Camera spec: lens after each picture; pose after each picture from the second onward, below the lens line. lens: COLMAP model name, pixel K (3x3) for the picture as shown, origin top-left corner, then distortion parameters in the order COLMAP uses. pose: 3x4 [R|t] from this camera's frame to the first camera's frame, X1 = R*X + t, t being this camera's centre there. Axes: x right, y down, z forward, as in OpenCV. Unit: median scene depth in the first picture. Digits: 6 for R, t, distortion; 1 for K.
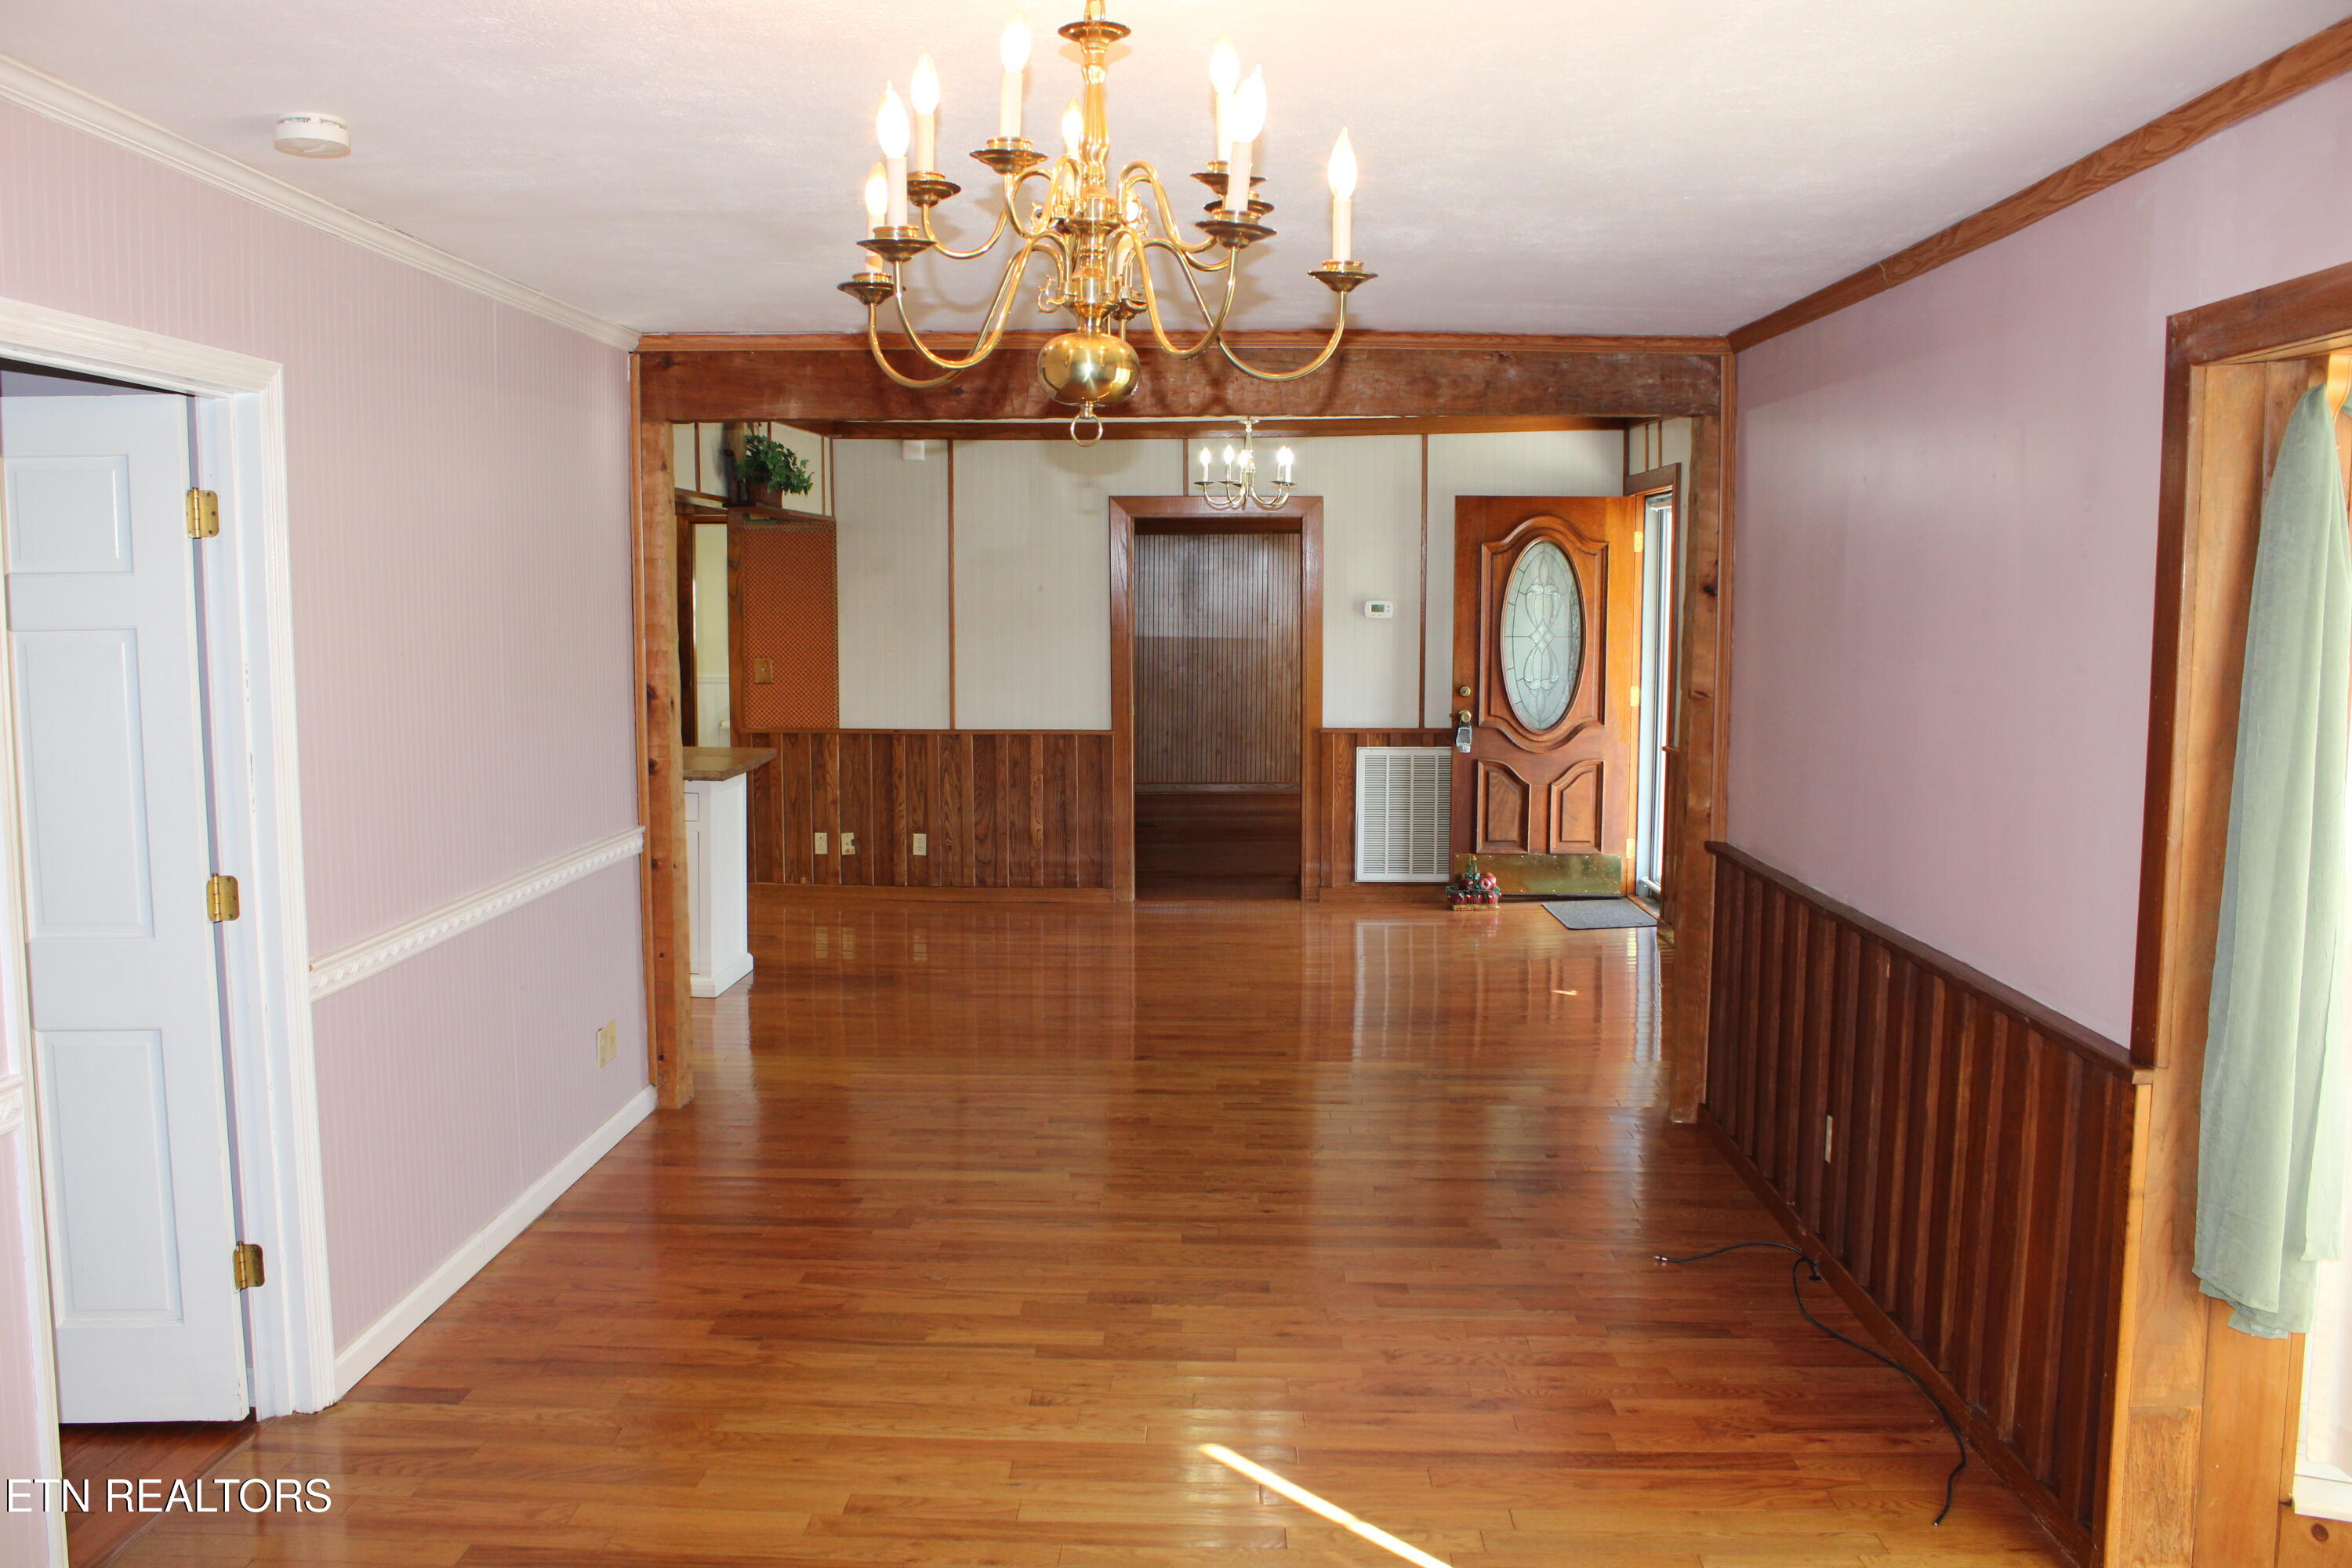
lens RADIAL K [[1959.5, 0, 1164.9], [0, 1959.5, 786.5], [0, 0, 1]] dist [-0.145839, 0.135390]
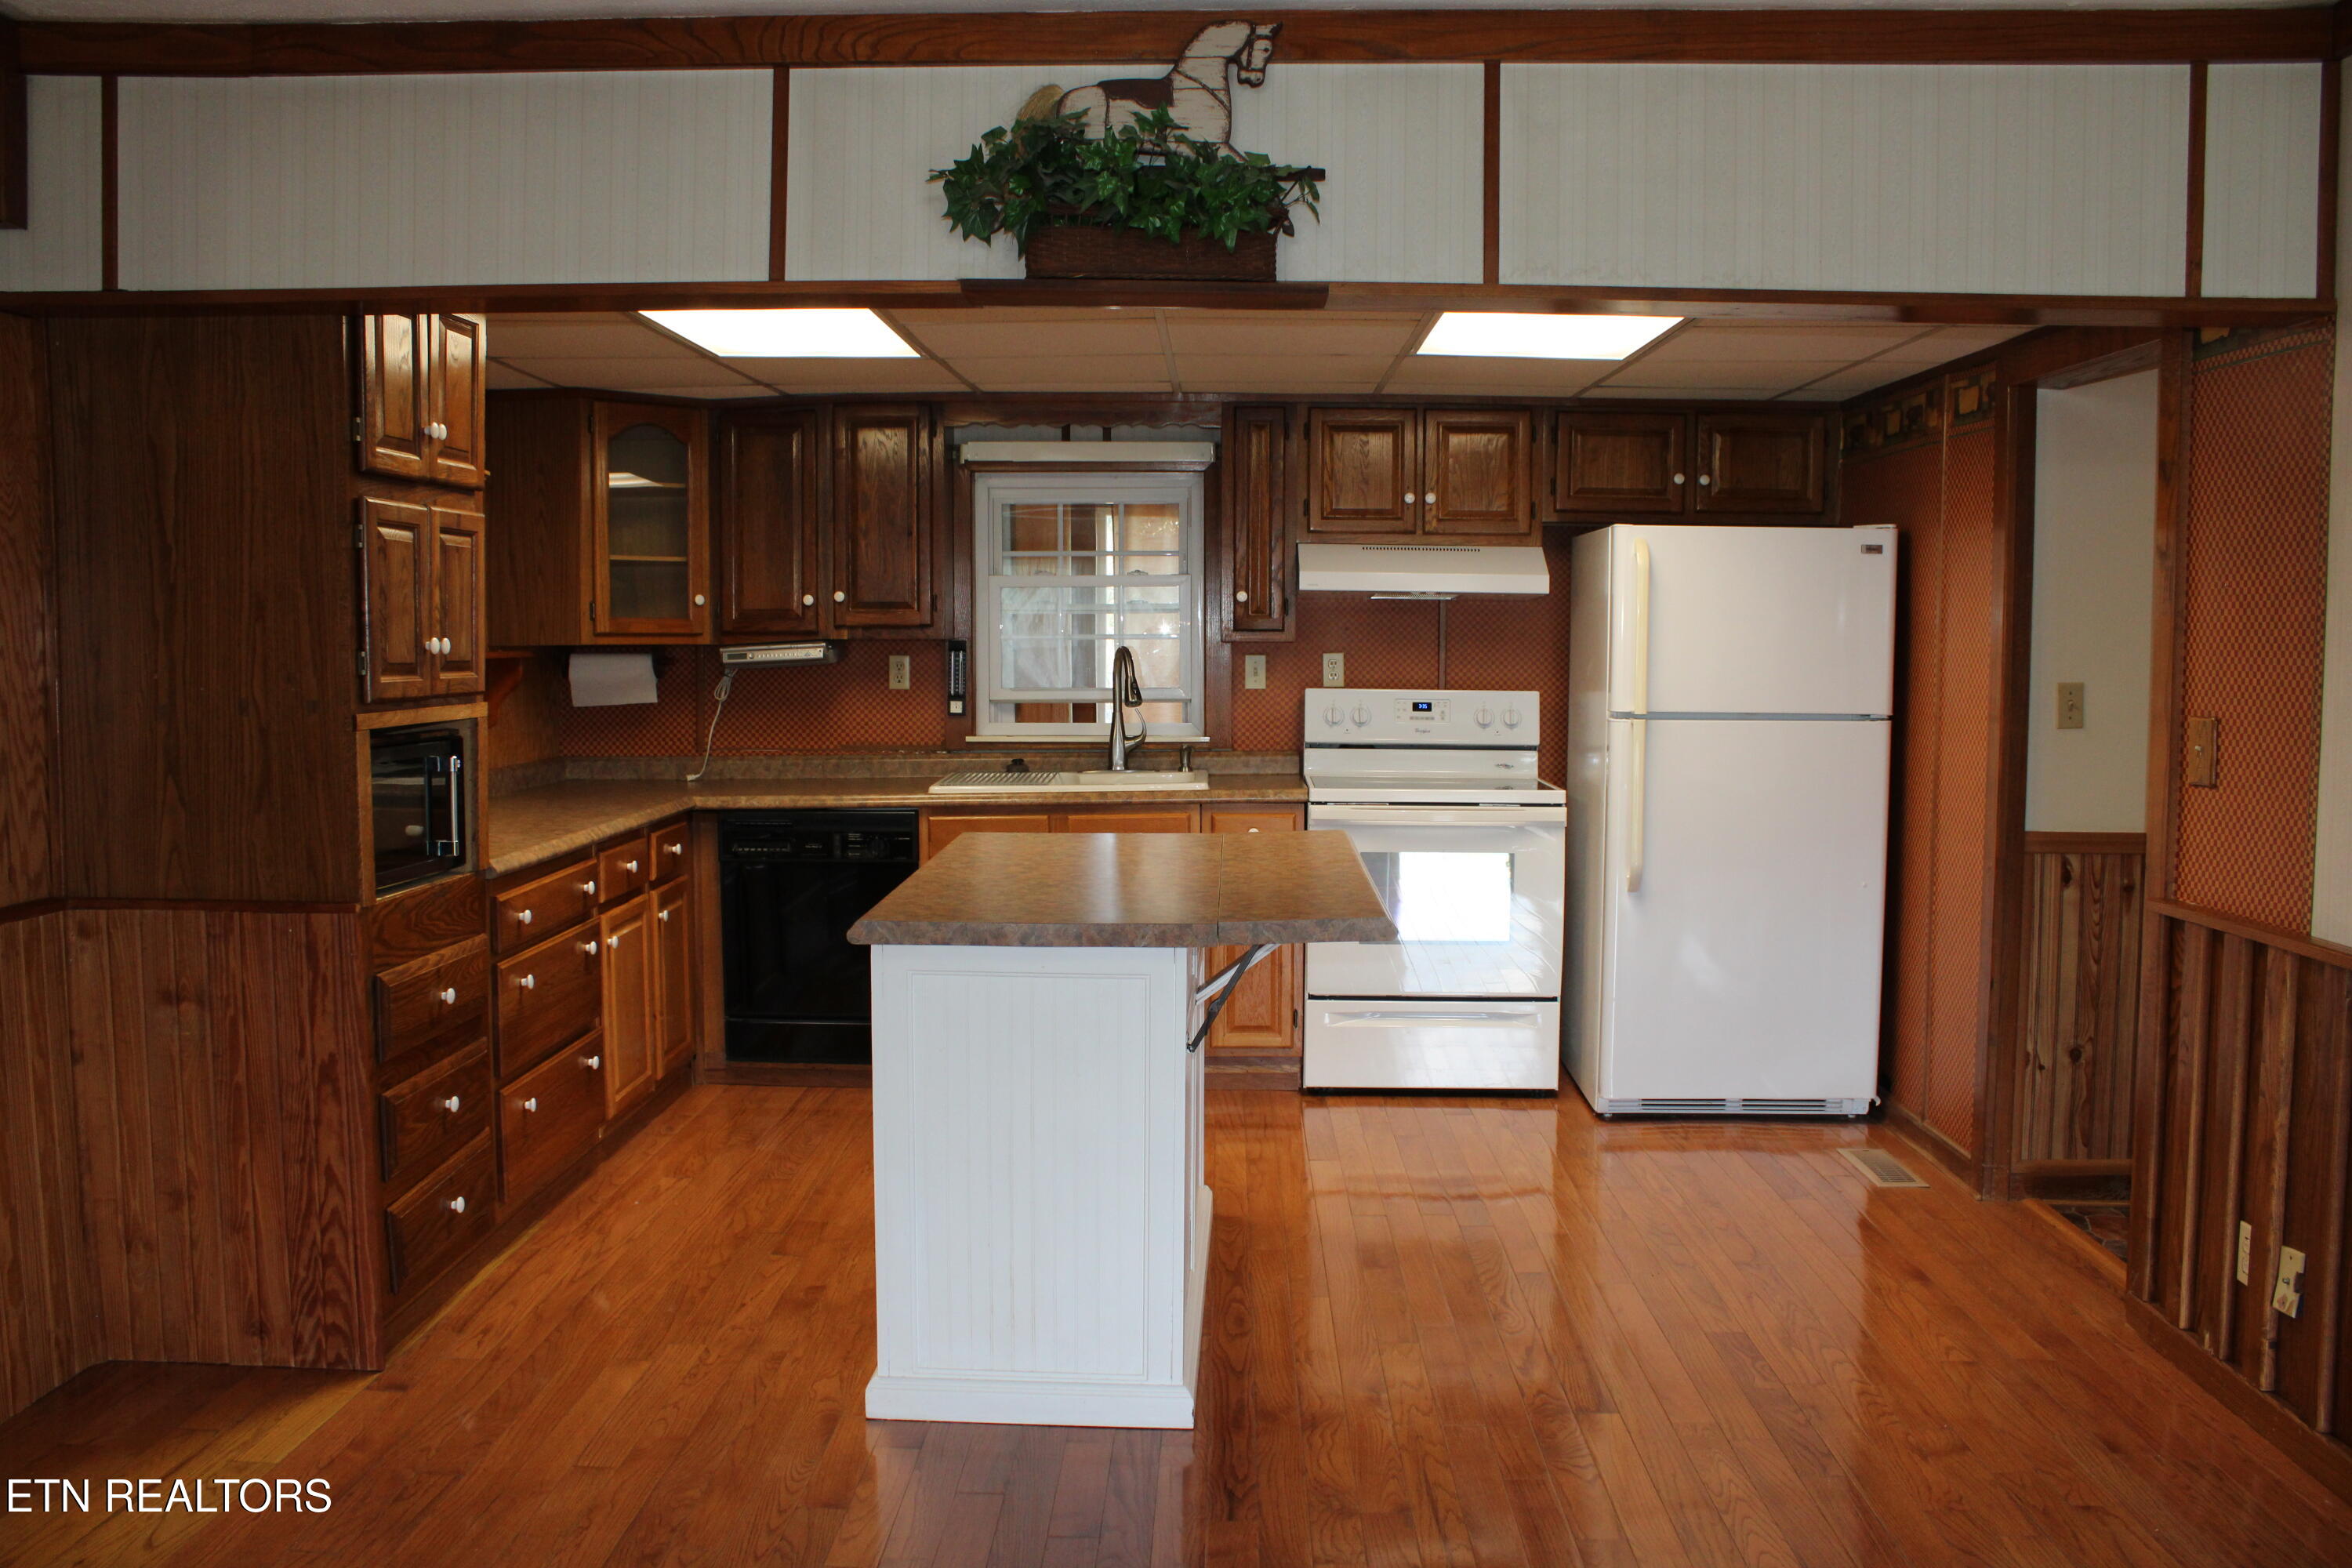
lens RADIAL K [[1959.5, 0, 1164.9], [0, 1959.5, 786.5], [0, 0, 1]] dist [-0.145839, 0.135390]
pose [[0.012720, 0.074321, -0.997153, 0.155190], [-0.107338, 0.991573, 0.072536, -0.058899], [0.994141, 0.106110, 0.020590, 0.802992]]
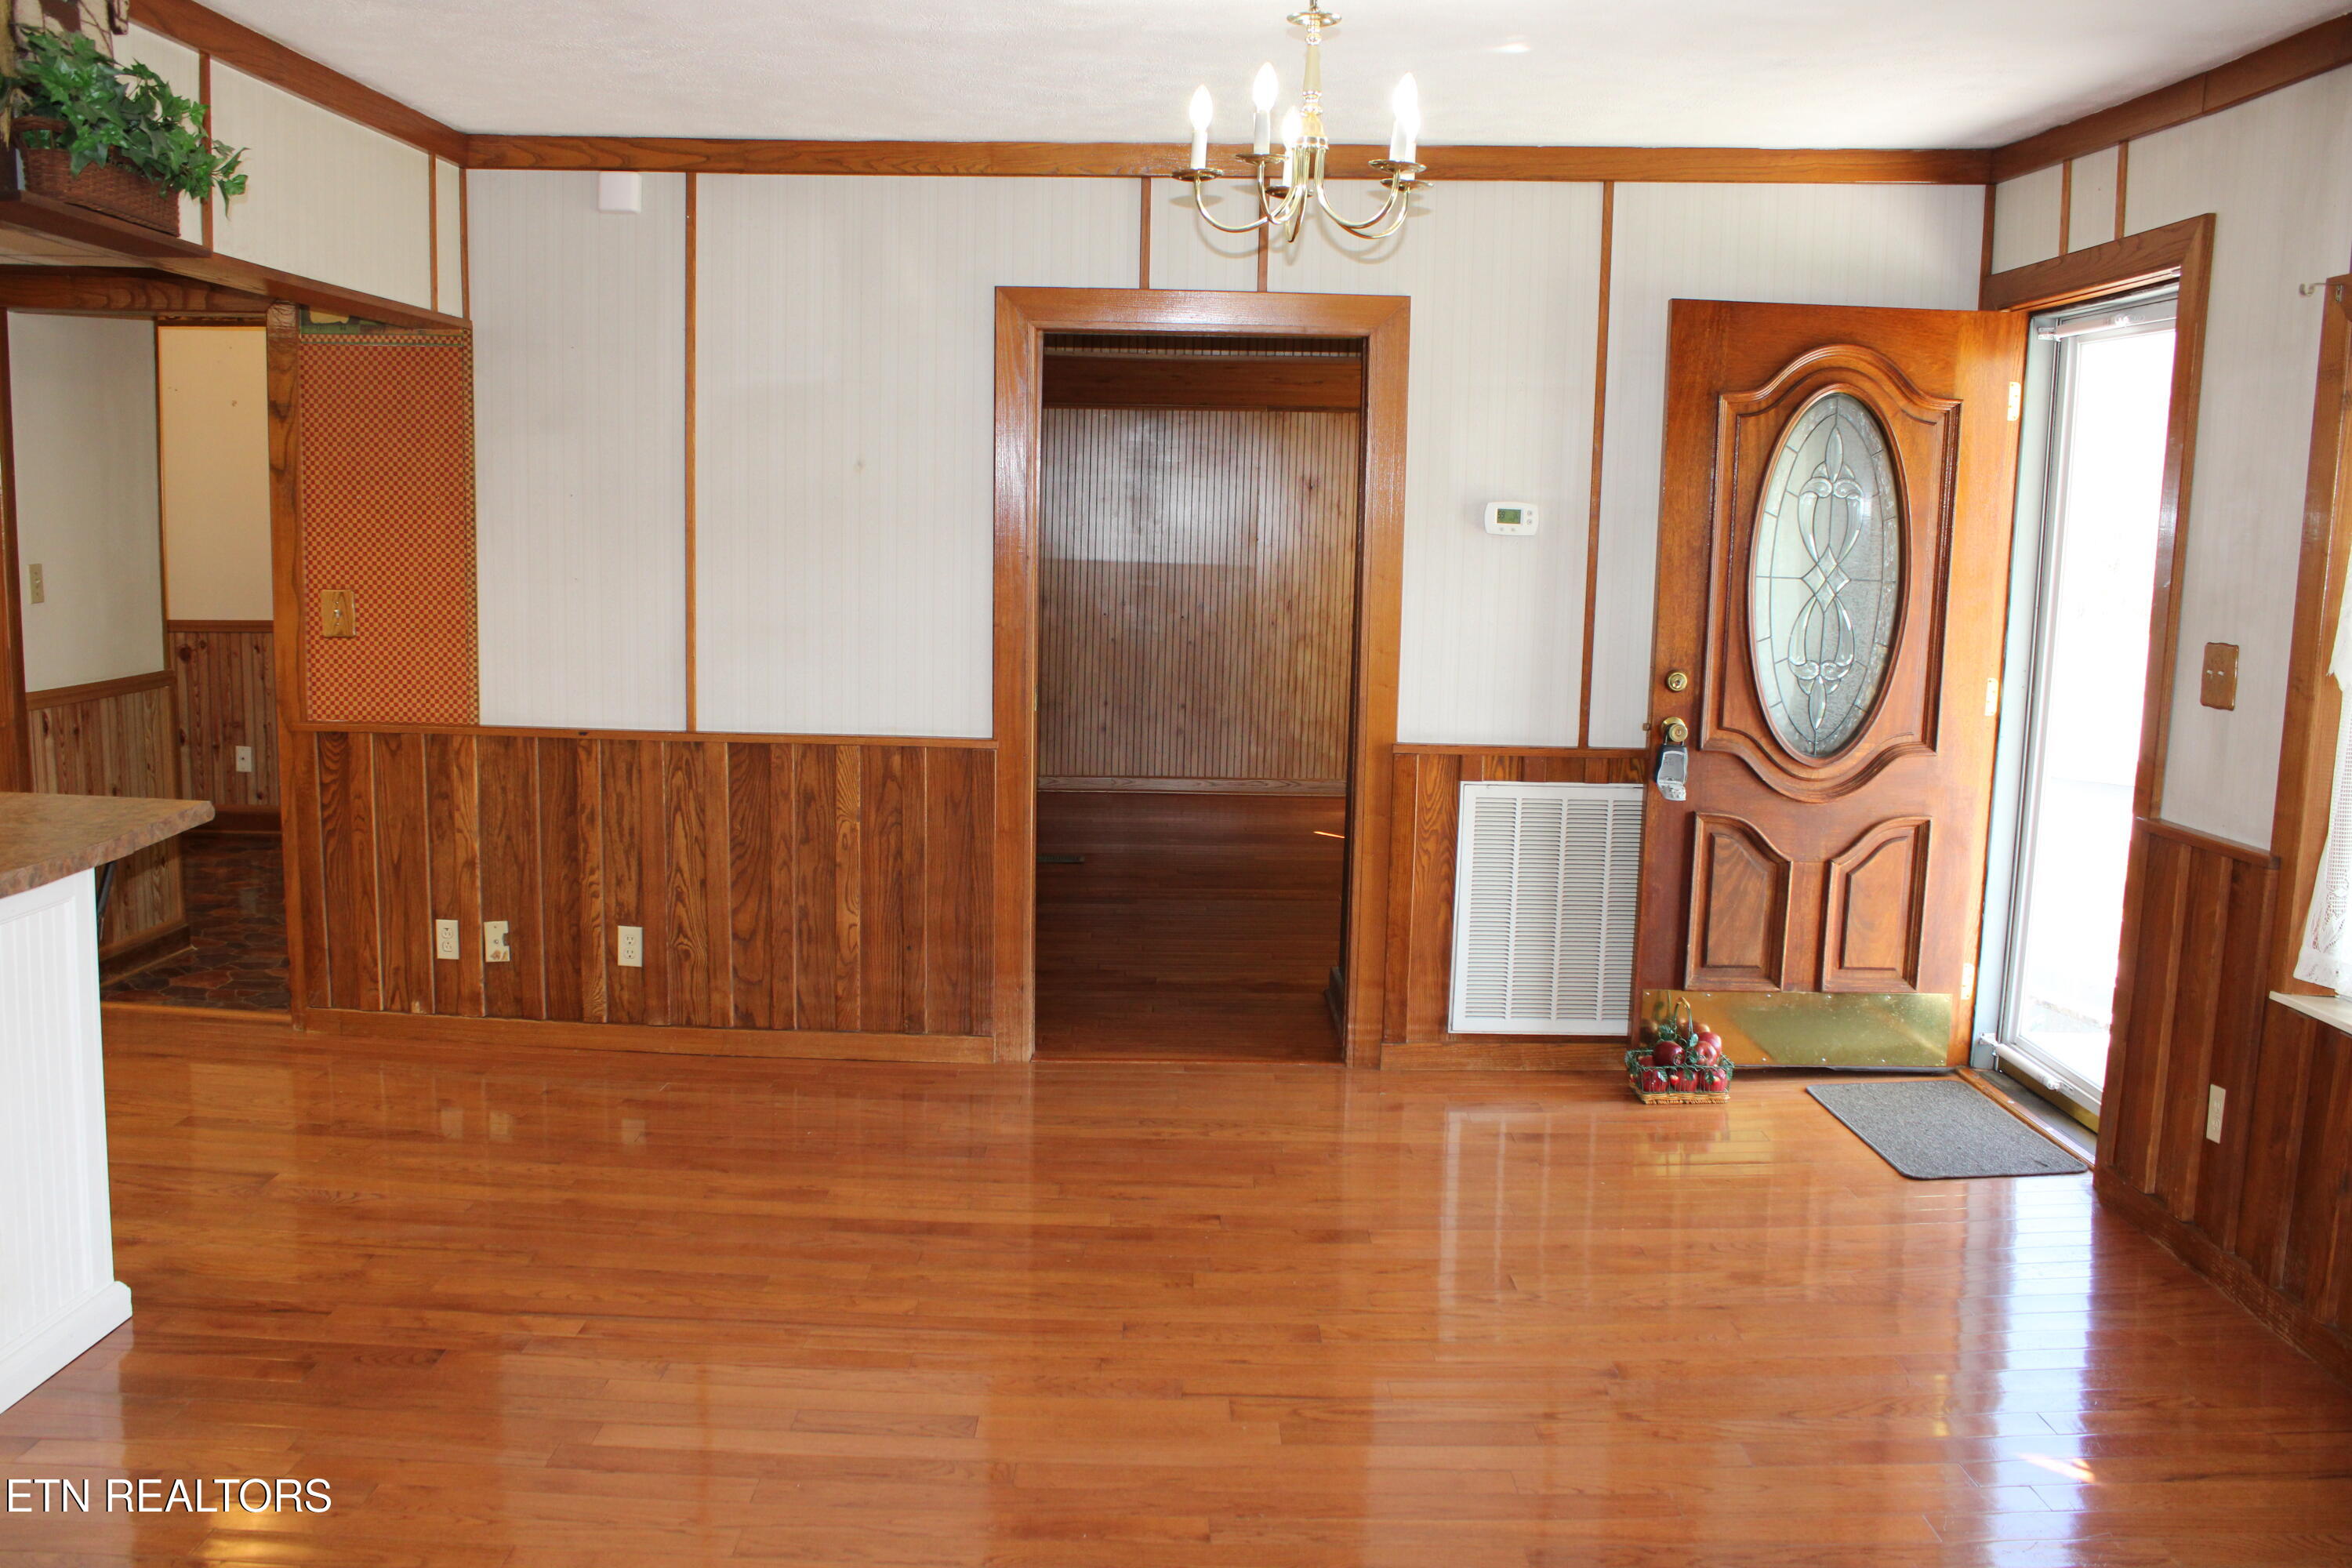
lens RADIAL K [[1959.5, 0, 1164.9], [0, 1959.5, 786.5], [0, 0, 1]] dist [-0.145839, 0.135390]
pose [[0.999403, 0.017898, 0.029537, 0.003396], [-0.019045, 0.999057, 0.039028, -0.037428], [-0.028810, -0.039568, 0.998801, 0.478061]]
